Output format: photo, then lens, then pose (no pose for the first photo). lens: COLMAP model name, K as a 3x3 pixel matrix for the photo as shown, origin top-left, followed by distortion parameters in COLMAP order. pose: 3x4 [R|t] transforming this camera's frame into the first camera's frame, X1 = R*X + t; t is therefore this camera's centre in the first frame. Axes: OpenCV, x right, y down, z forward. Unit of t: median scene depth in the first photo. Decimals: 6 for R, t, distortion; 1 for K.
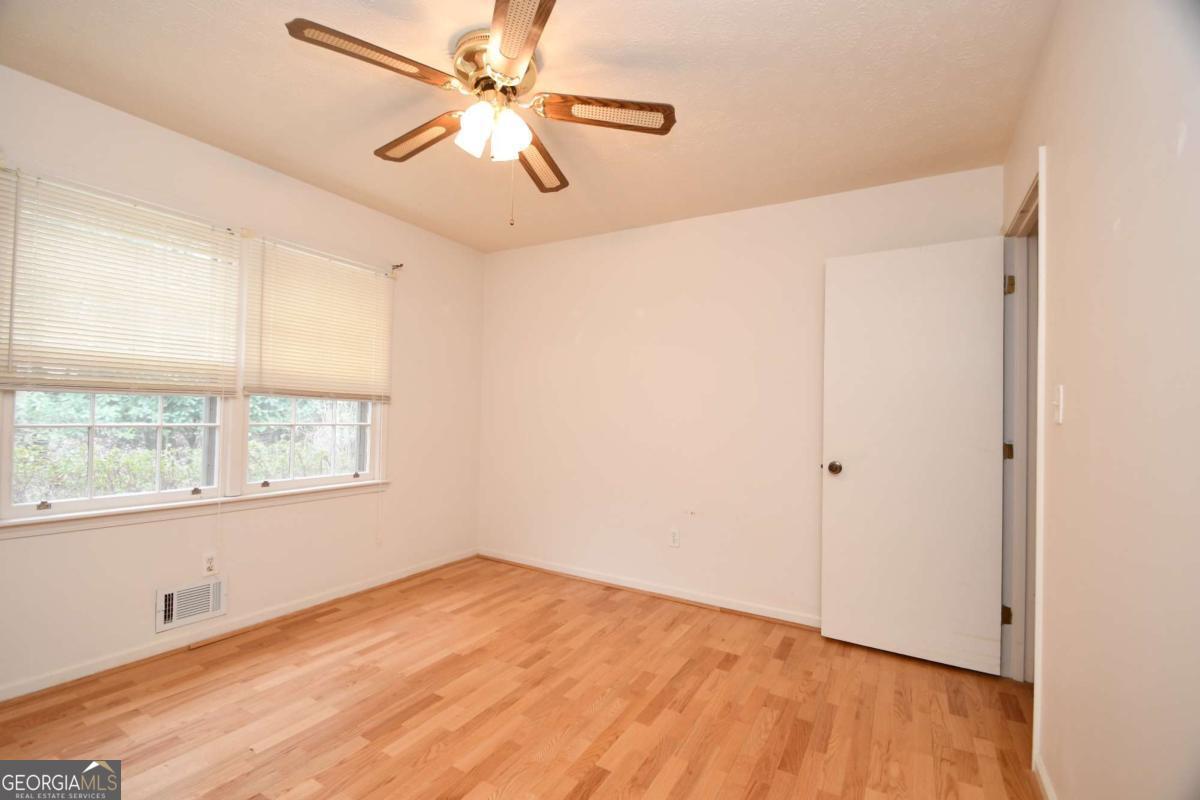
lens RADIAL K [[524.3, 0, 589.2], [0, 524.3, 404.3], [0, 0, 1]] dist [0.014053, -0.017458]
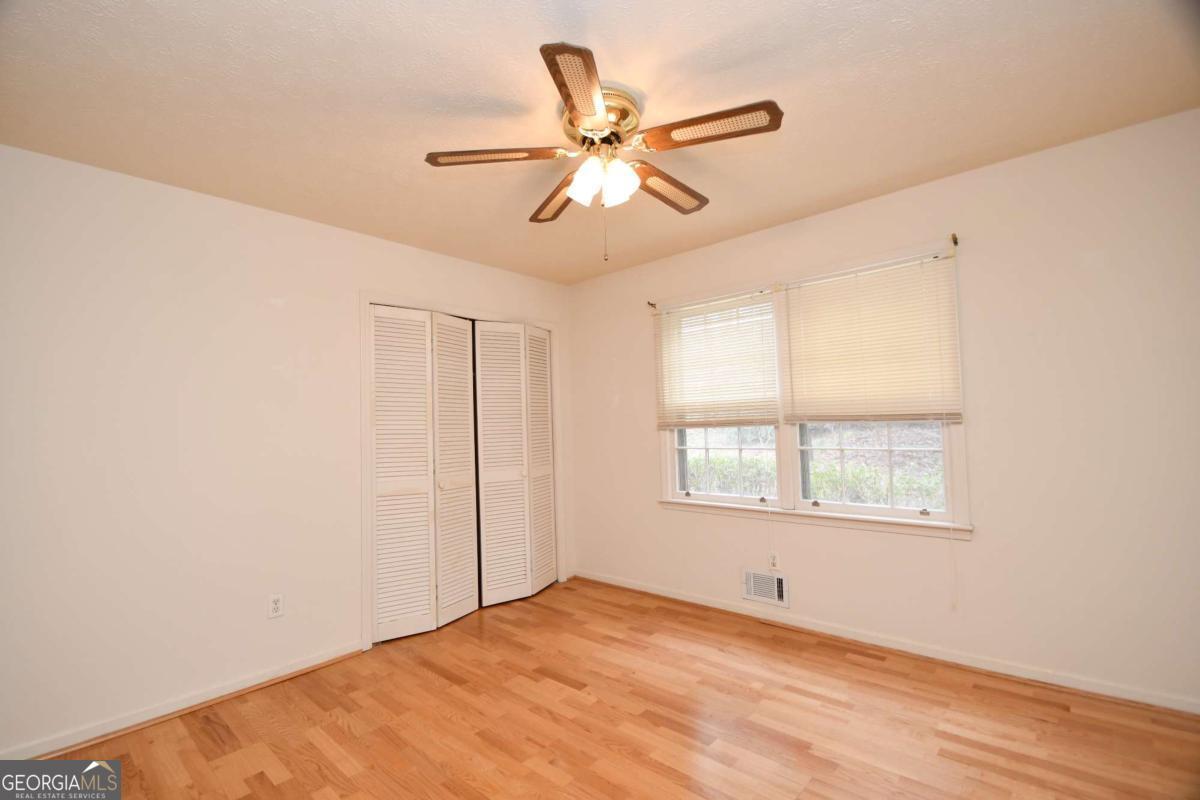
lens RADIAL K [[511.5, 0, 603.1], [0, 511.5, 390.4], [0, 0, 1]] dist [-0.000874, -0.009662]
pose [[-0.182961, -0.101988, -0.977816, 0.564666], [0.031855, 0.993467, -0.109581, 0.021419], [0.982604, -0.051197, -0.178517, 0.811359]]
